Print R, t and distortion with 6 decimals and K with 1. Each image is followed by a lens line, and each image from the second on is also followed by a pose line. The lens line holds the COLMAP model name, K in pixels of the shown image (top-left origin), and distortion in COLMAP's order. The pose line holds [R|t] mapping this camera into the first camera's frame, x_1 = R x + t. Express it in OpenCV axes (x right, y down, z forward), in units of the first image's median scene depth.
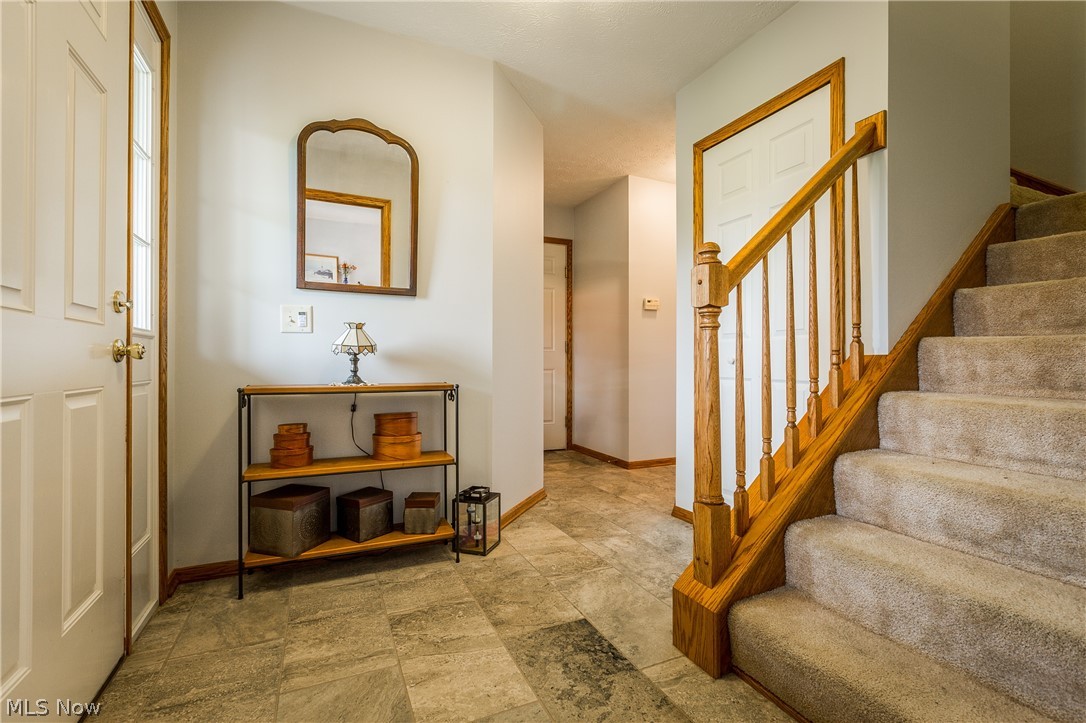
lens RADIAL K [[491.3, 0, 538.6], [0, 491.3, 362.6], [0, 0, 1]] dist [0.001161, -0.001214]
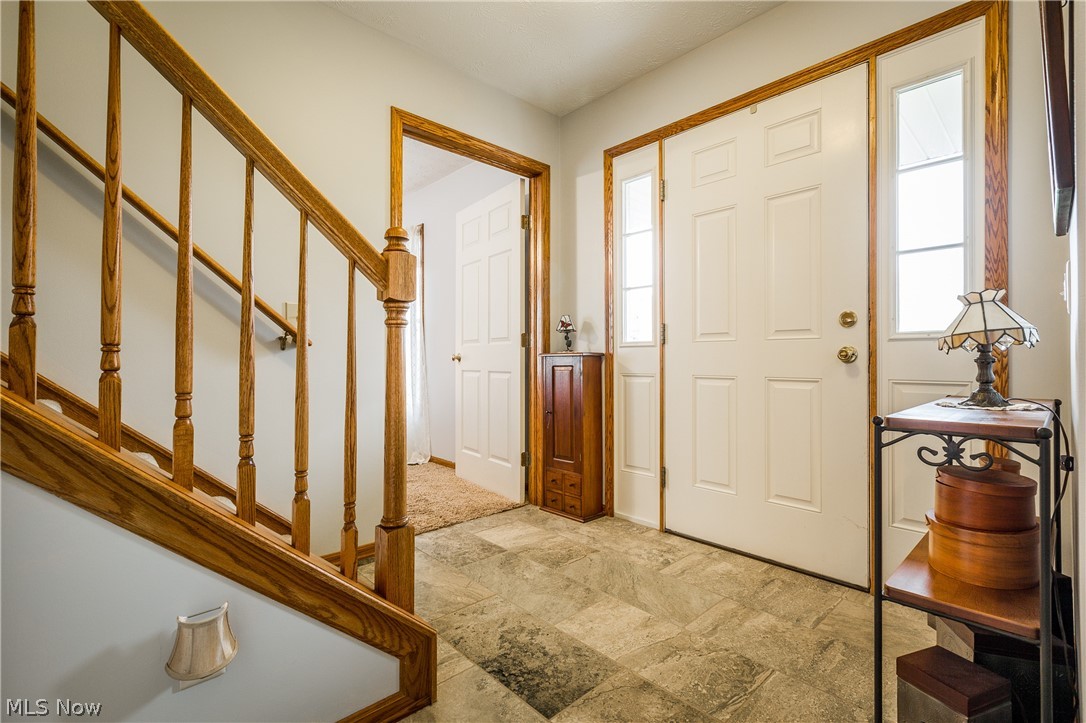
lens RADIAL K [[491.3, 0, 542.4], [0, 491.3, 358.8], [0, 0, 1]] dist [0.001161, -0.001214]
pose [[-0.948632, -0.001416, -0.316380, 0.381430], [0.002155, 0.999938, -0.010935, -0.005909], [0.316376, -0.011055, -0.948570, 1.933974]]
